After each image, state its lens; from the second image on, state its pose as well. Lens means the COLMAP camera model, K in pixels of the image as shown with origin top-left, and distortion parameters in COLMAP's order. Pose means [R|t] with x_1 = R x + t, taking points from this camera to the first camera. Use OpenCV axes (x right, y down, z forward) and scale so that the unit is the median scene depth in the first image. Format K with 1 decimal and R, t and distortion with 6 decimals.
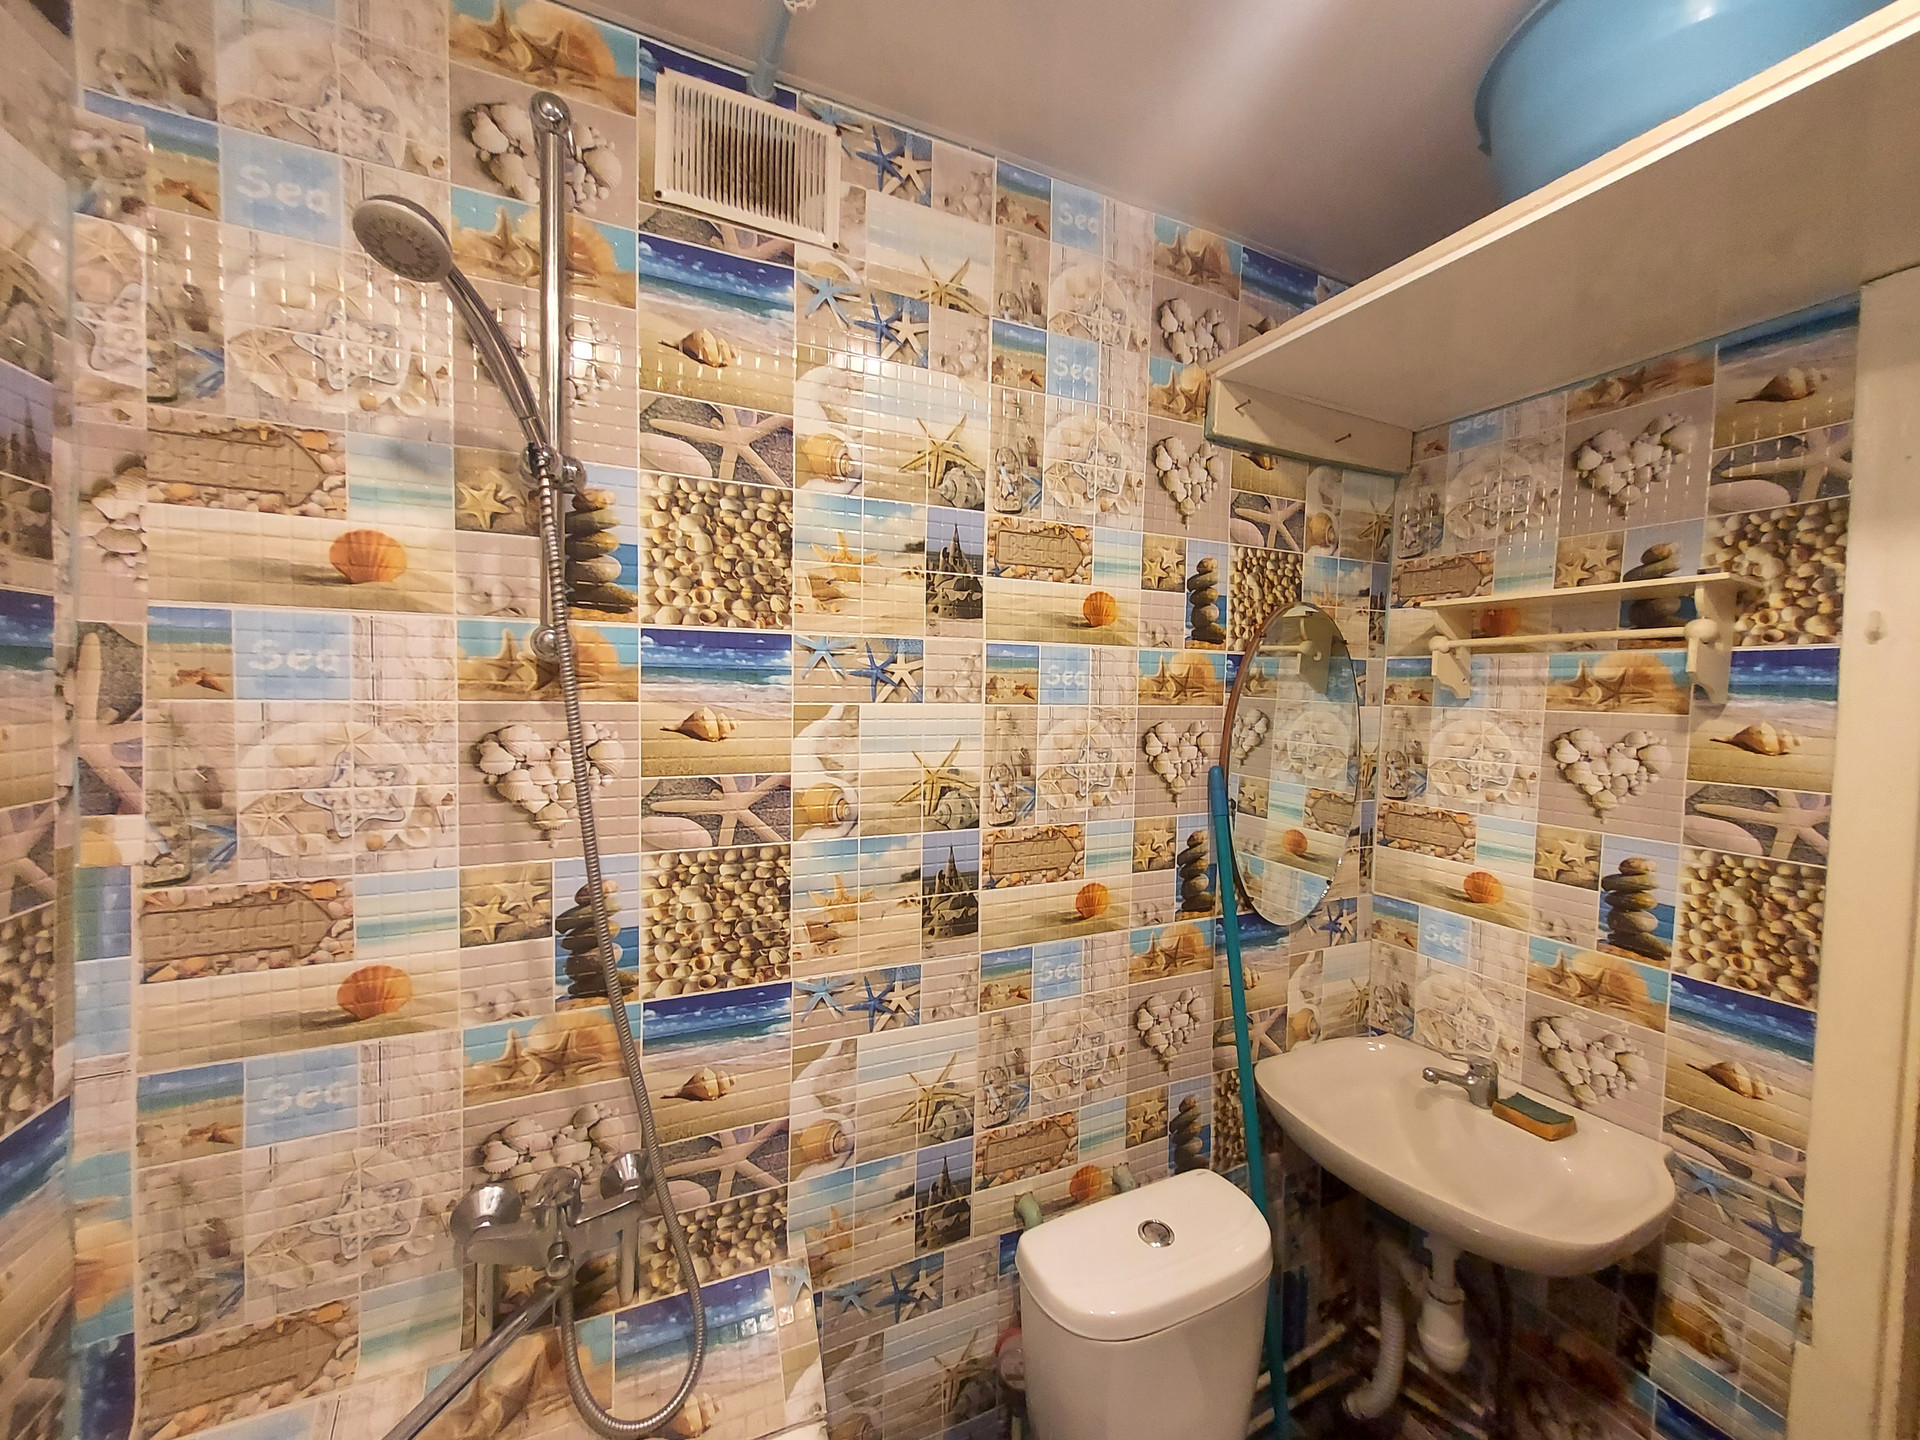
lens RADIAL K [[759.4, 0, 956.3], [0, 759.4, 727.8], [0, 0, 1]] dist [0.011263, -0.000201]
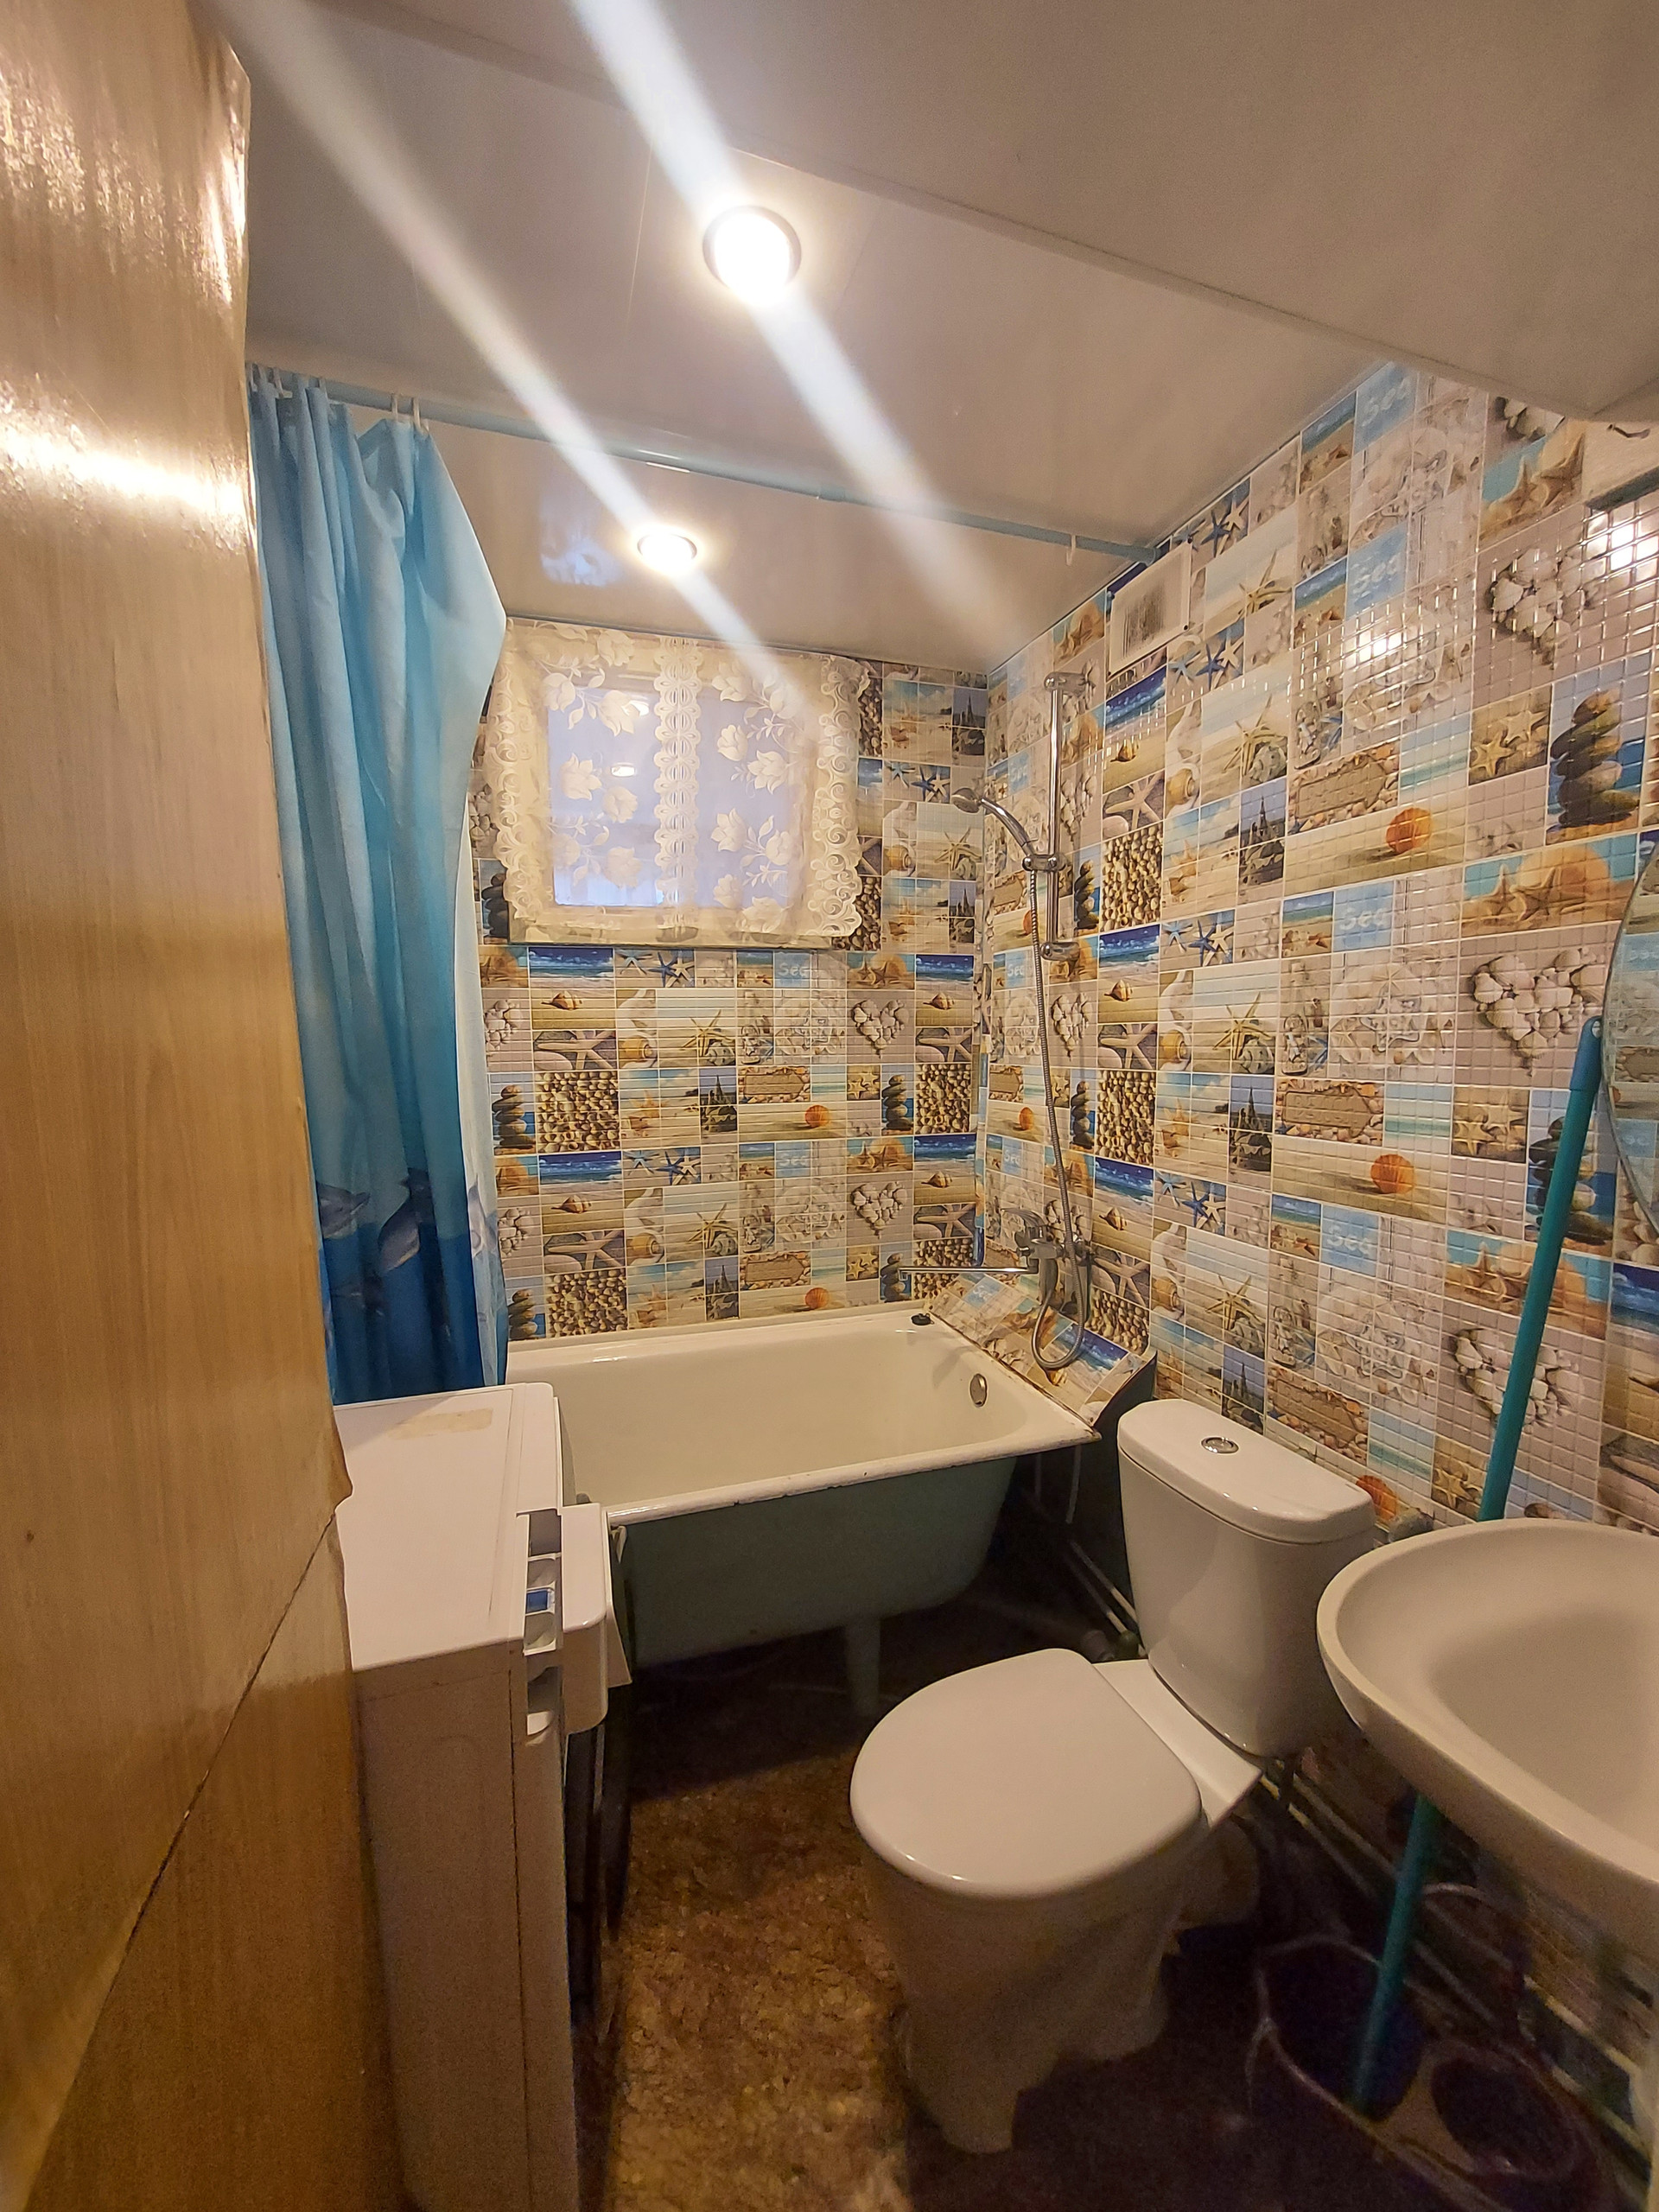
lens RADIAL K [[874.9, 0, 829.5], [0, 874.9, 1106.0], [0, 0, 1]] dist [0.011263, -0.000201]
pose [[-0.099741, 0.063308, -0.992997, 1.457185], [-0.038246, 0.996992, 0.067405, 0.127295], [0.994278, 0.044702, -0.097020, 0.545314]]
